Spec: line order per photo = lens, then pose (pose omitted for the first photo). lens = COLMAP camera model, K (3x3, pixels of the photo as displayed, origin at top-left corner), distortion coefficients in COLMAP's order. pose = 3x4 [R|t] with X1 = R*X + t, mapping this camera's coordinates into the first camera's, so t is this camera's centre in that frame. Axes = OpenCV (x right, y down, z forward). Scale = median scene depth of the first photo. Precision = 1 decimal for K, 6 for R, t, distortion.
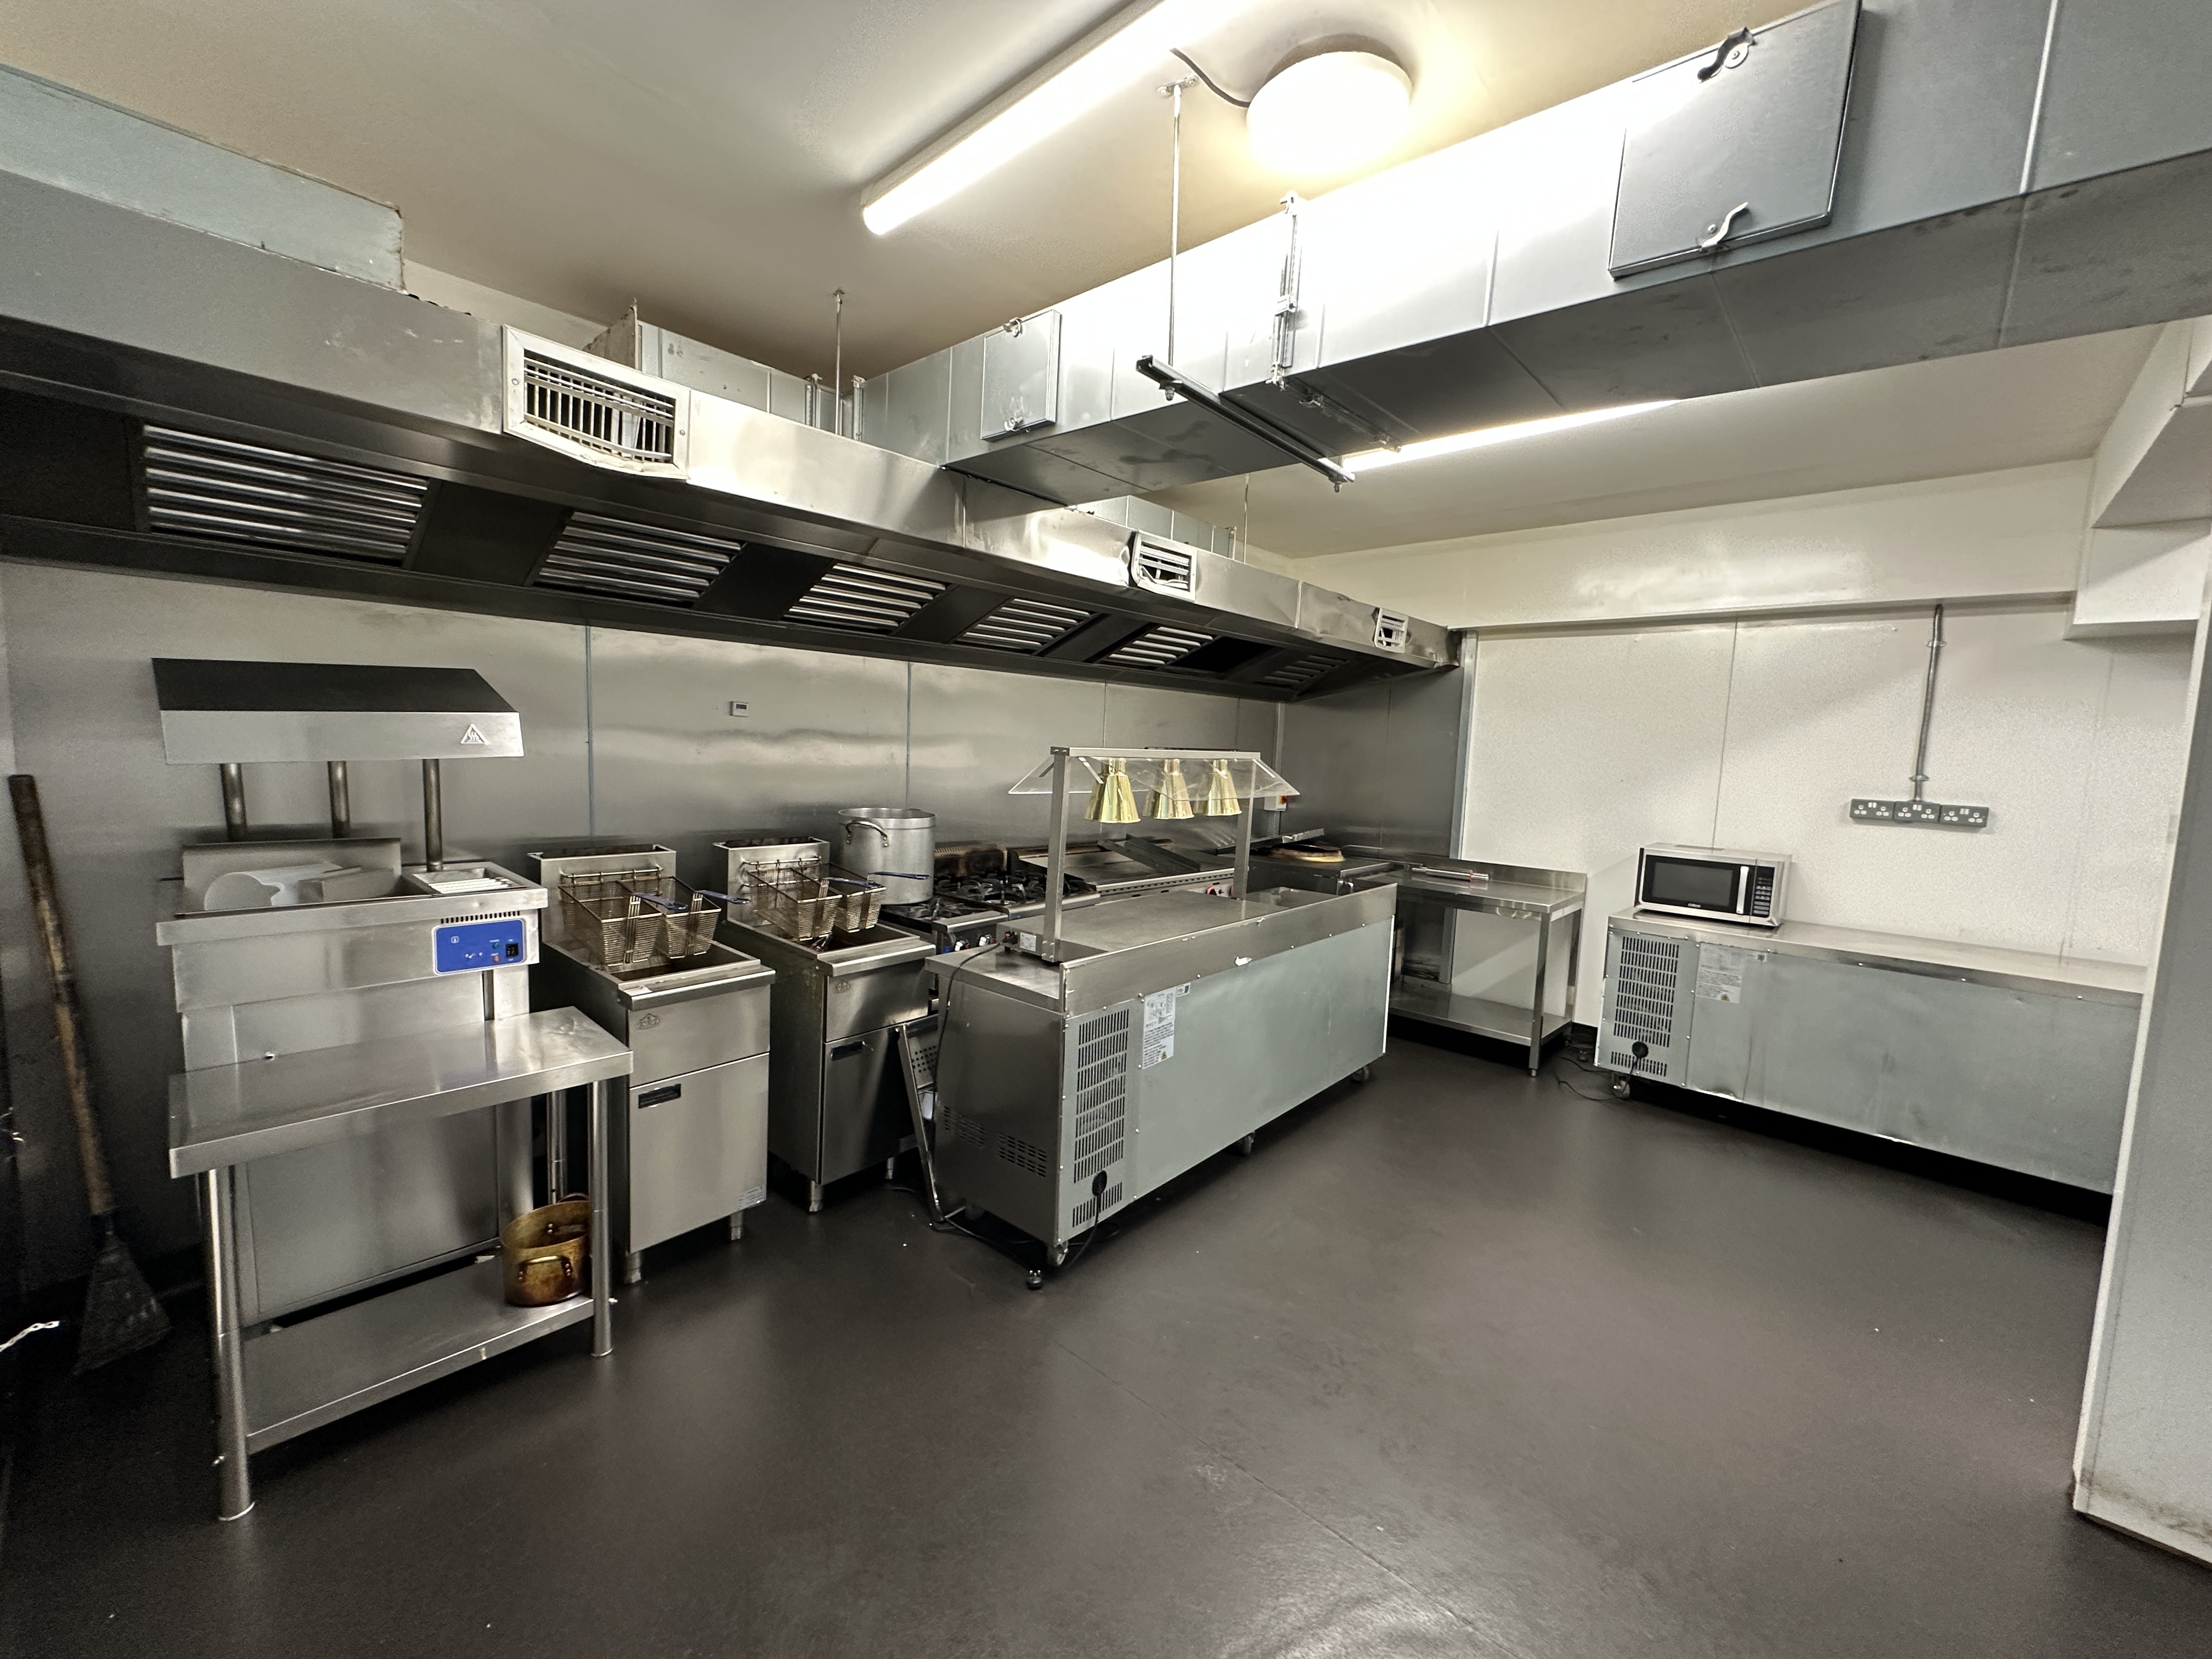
lens RADIAL K [[888.3, 0, 1092.3], [0, 888.3, 819.5], [0, 0, 1]] dist [0.002219, -0.000041]
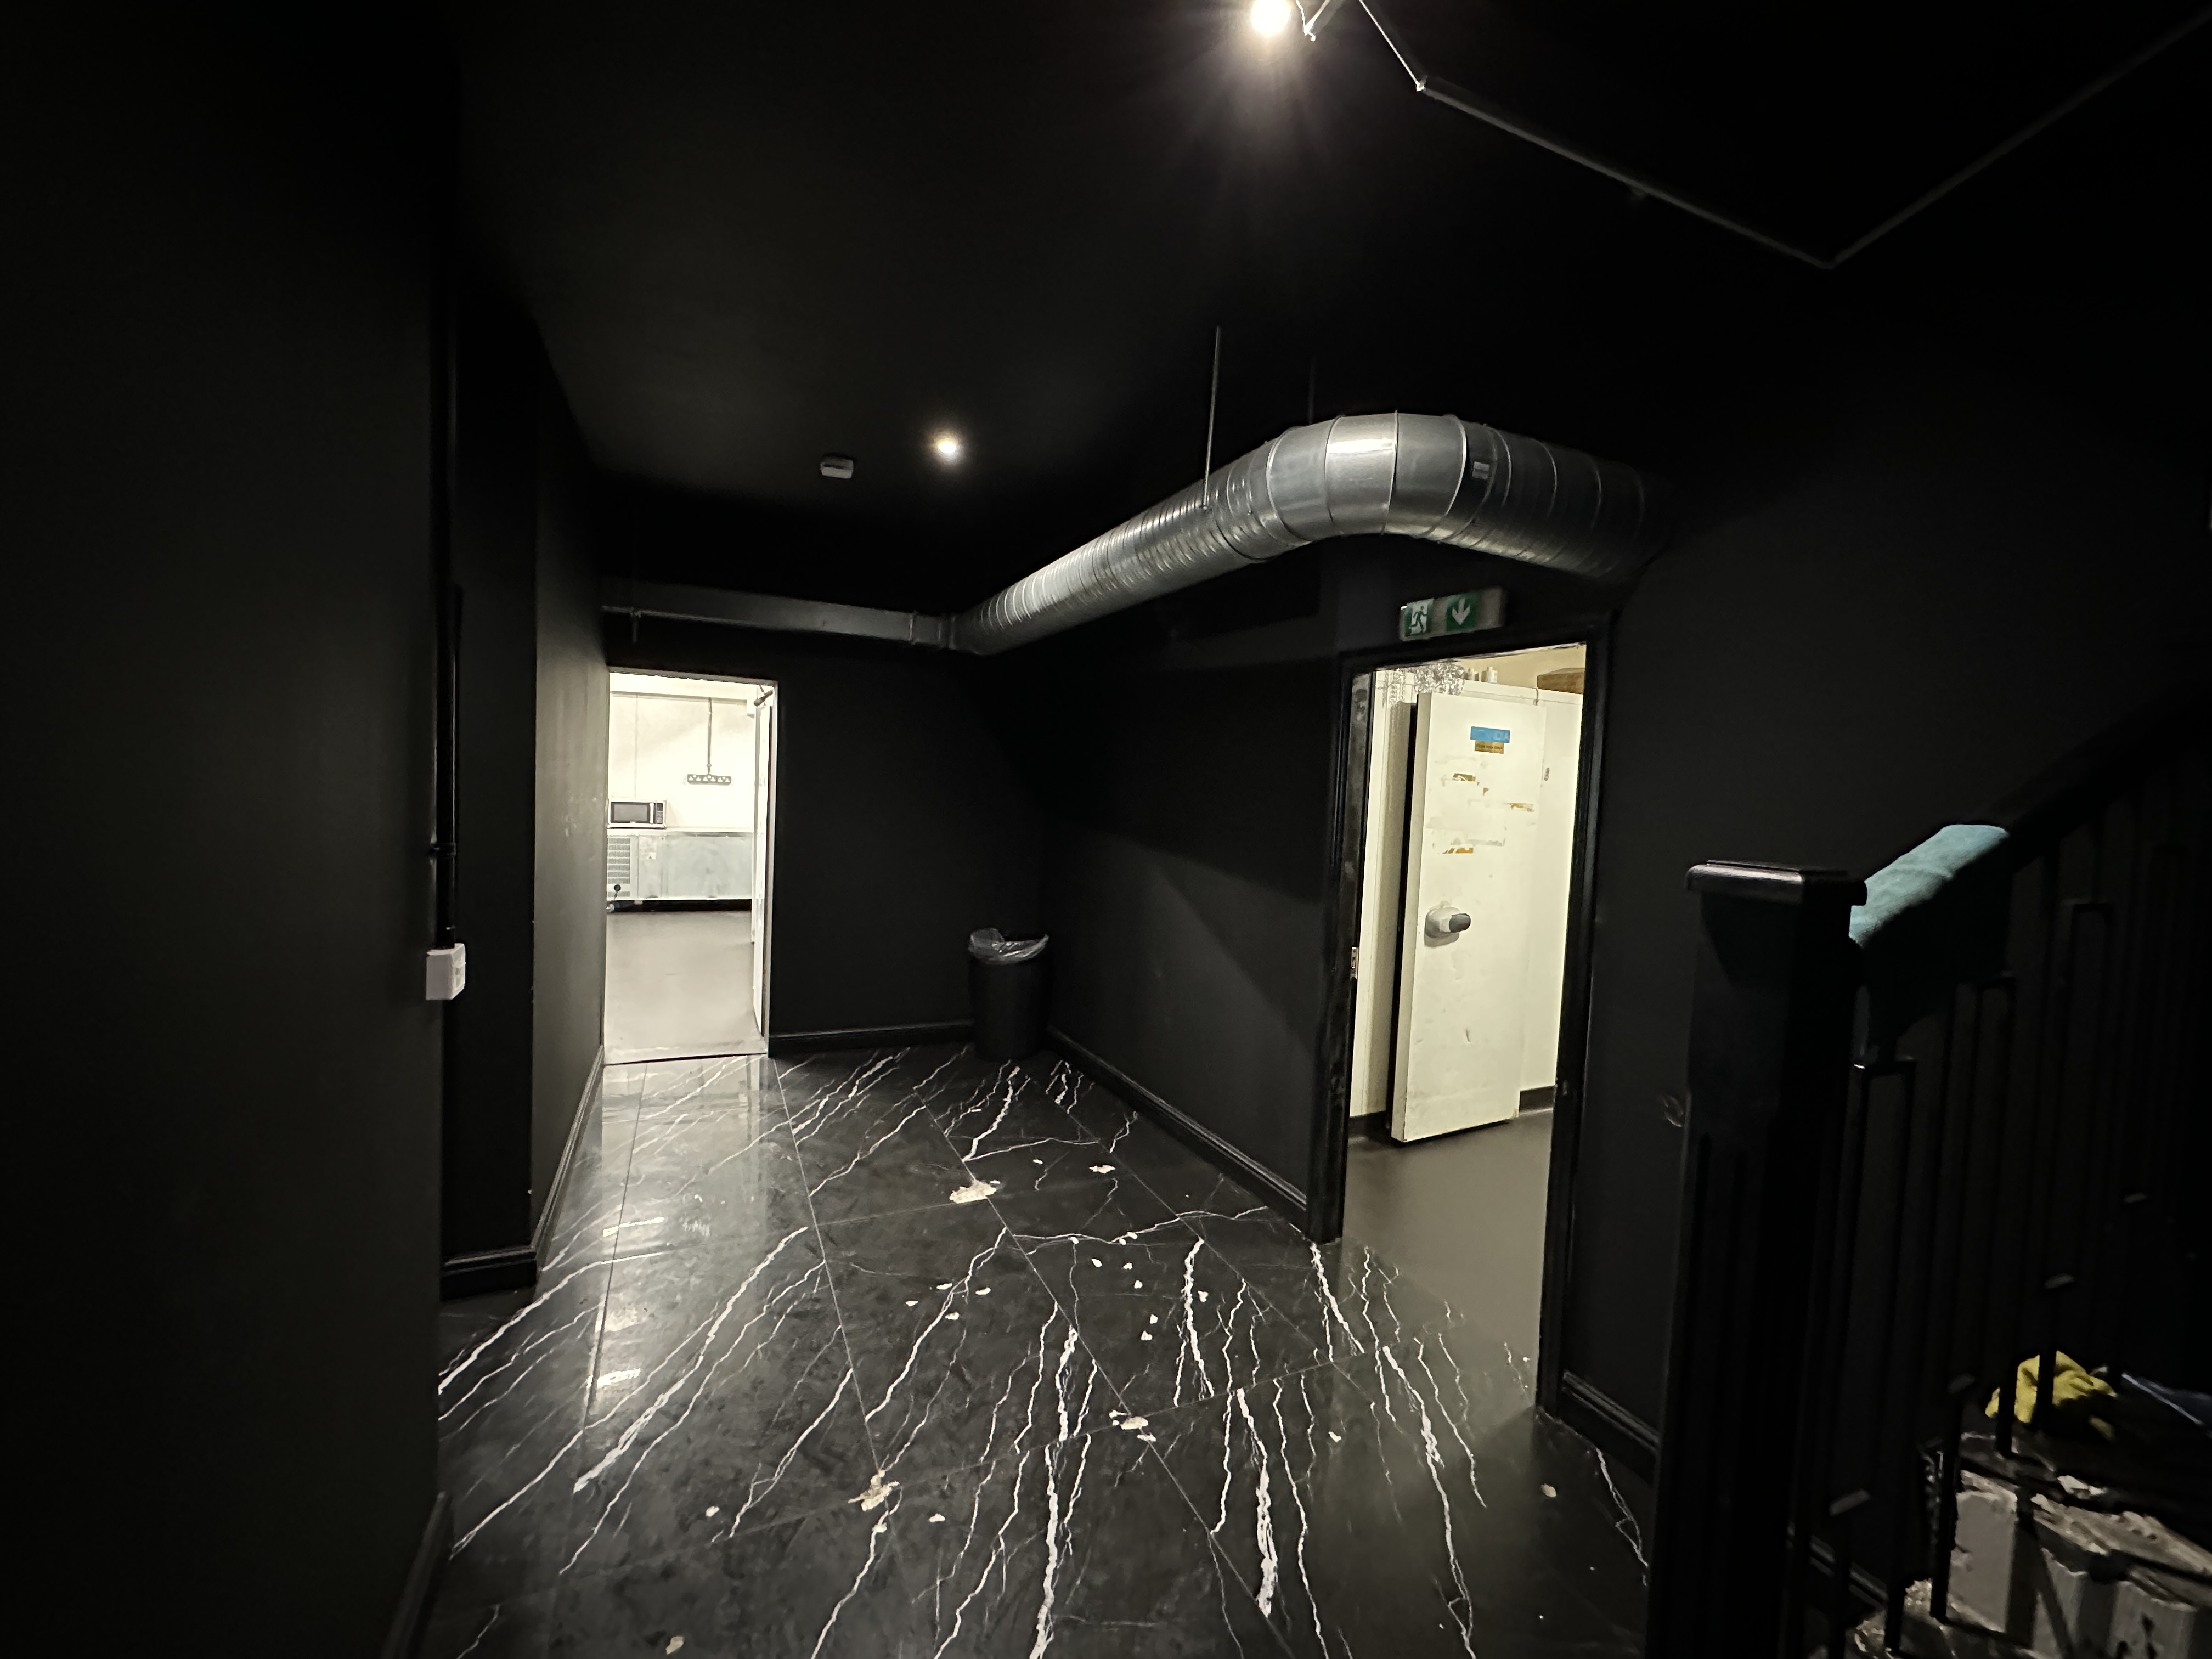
lens RADIAL K [[888.3, 0, 1106.1], [0, 888.3, 820.6], [0, 0, 1]] dist [0.002219, -0.000041]
pose [[0.392636, -0.063125, 0.917525, -0.945356], [0.051465, 0.997587, 0.046609, 0.050791], [-0.918253, 0.028920, 0.394937, -1.018750]]
